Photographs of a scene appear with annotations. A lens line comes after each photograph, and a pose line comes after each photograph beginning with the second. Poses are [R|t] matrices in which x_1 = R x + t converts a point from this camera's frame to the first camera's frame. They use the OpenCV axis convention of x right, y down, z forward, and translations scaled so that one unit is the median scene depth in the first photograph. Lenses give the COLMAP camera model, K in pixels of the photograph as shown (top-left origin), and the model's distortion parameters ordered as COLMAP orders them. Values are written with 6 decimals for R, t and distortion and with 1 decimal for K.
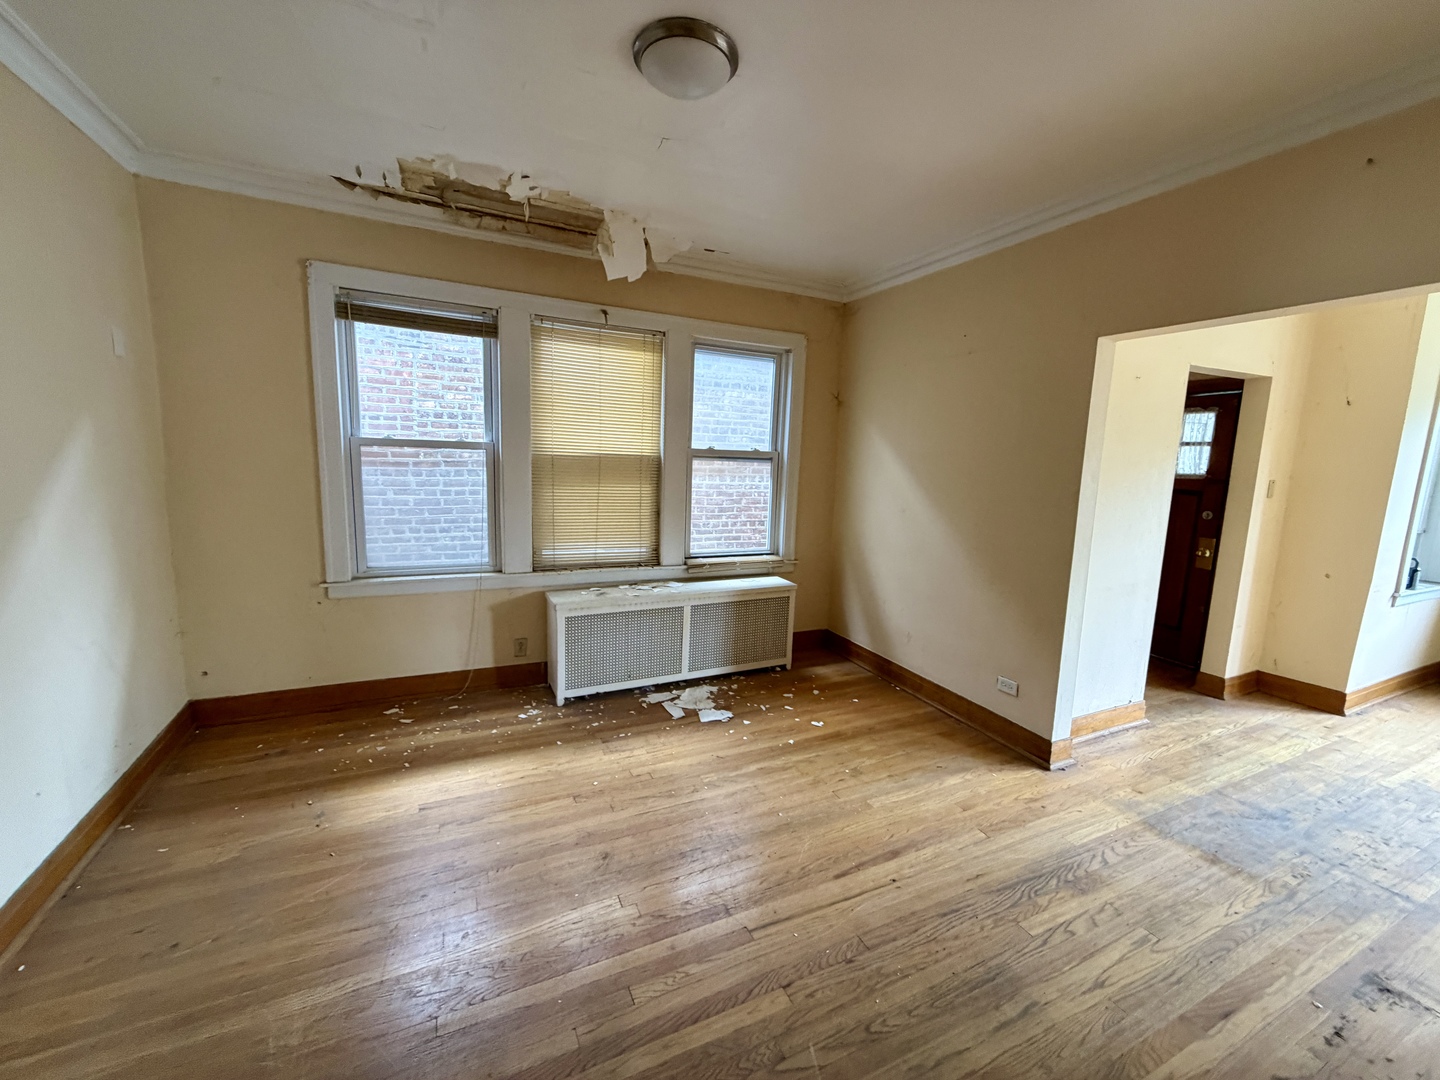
lens RADIAL K [[575.2, 0, 715.5], [0, 575.2, 541.4], [0, 0, 1]] dist [0.000766, 0.000252]
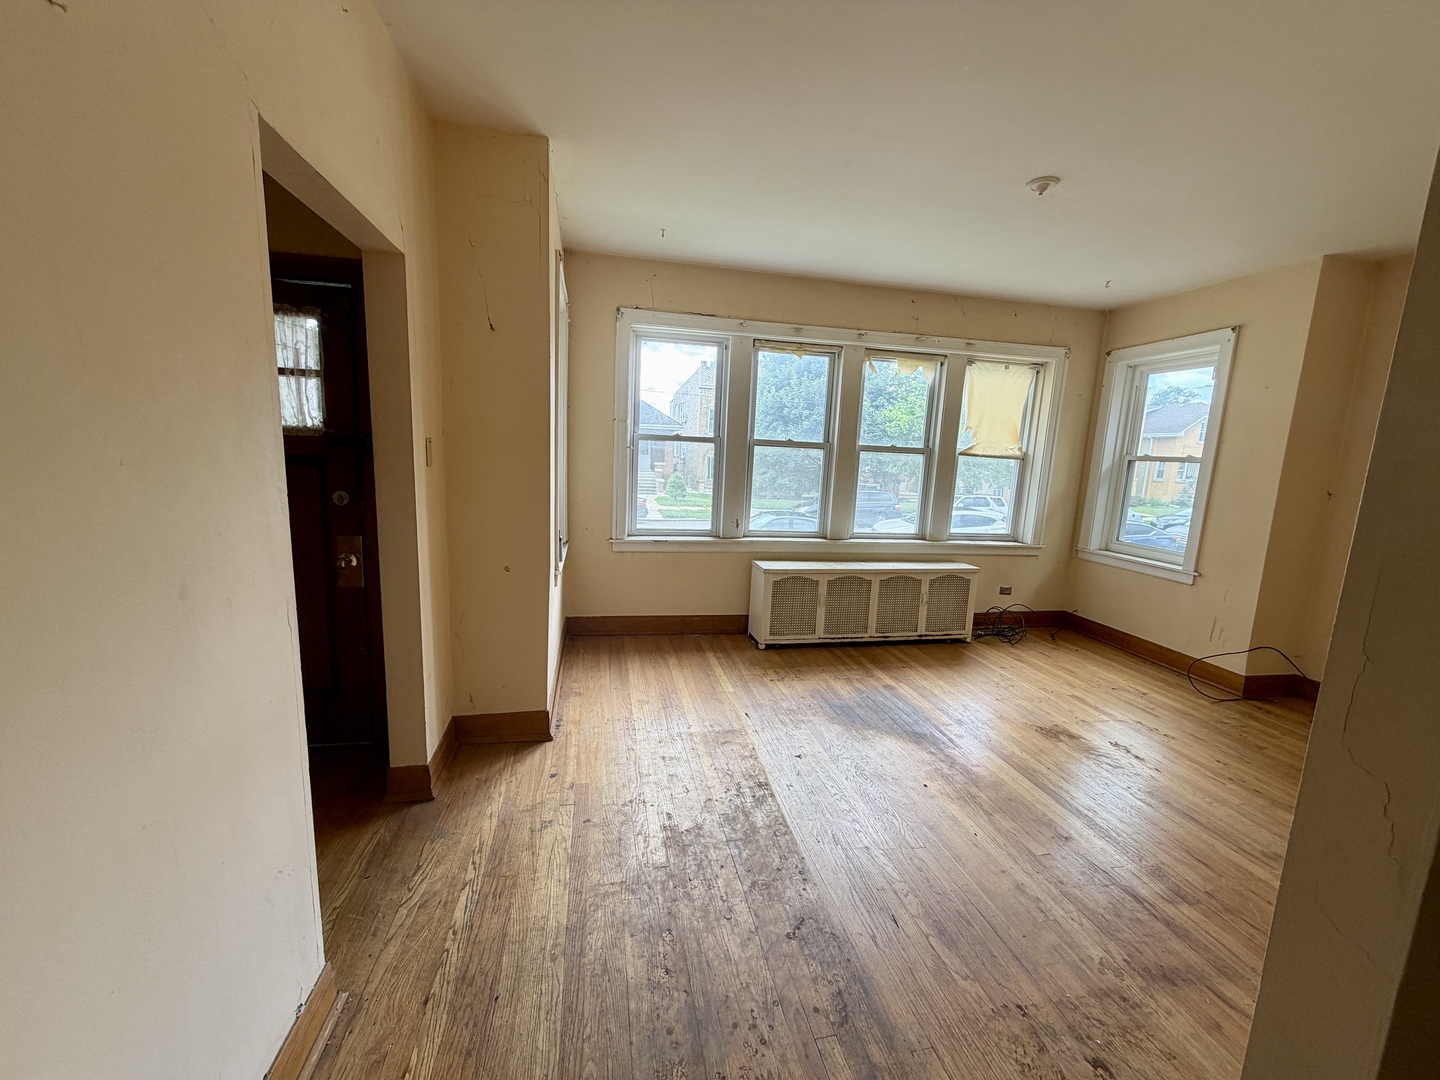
lens RADIAL K [[575.2, 0, 715.5], [0, 575.2, 541.4], [0, 0, 1]] dist [0.000766, 0.000252]
pose [[0.235165, -0.176108, 0.955868, 0.434003], [0.104520, 0.982328, 0.155268, -0.060836], [-0.966319, 0.063394, 0.249416, 0.562958]]
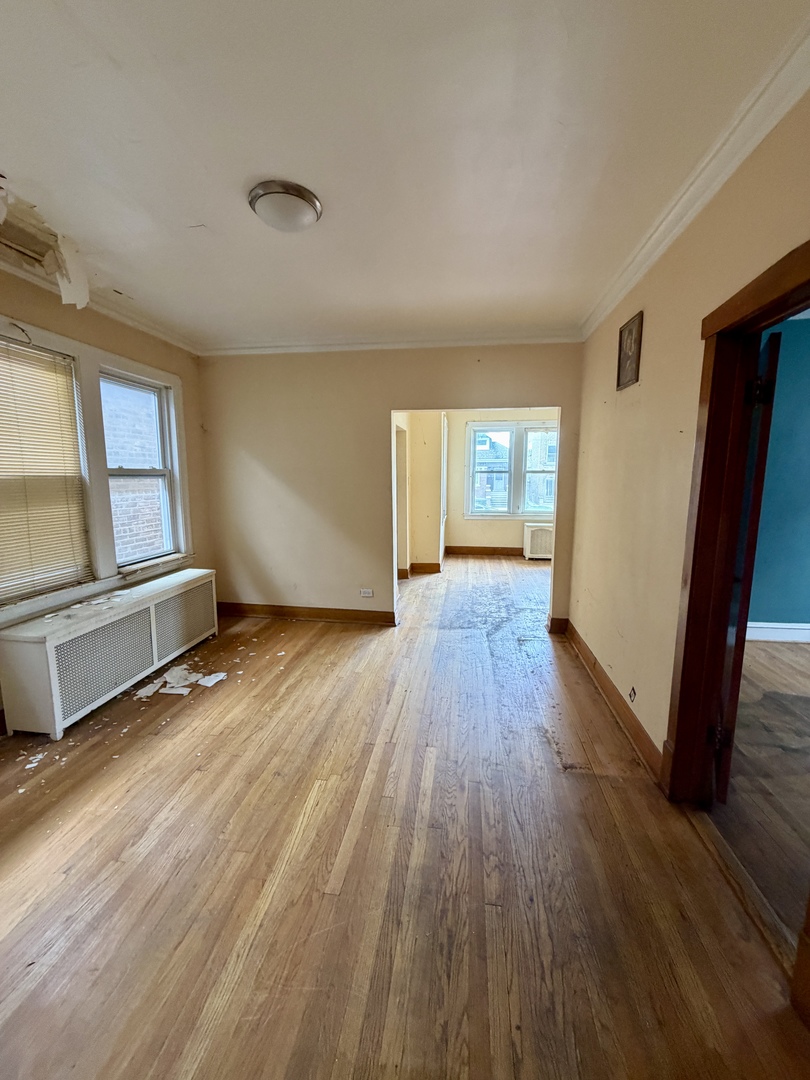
lens RADIAL K [[431.4, 0, 405.0], [0, 431.4, 540.0], [0, 0, 1]] dist [0.000766, 0.000252]
pose [[0.549138, -0.159299, 0.820409, -0.458454], [0.142169, 0.985163, 0.096129, -0.027971], [-0.823551, 0.063849, 0.563638, 0.088811]]
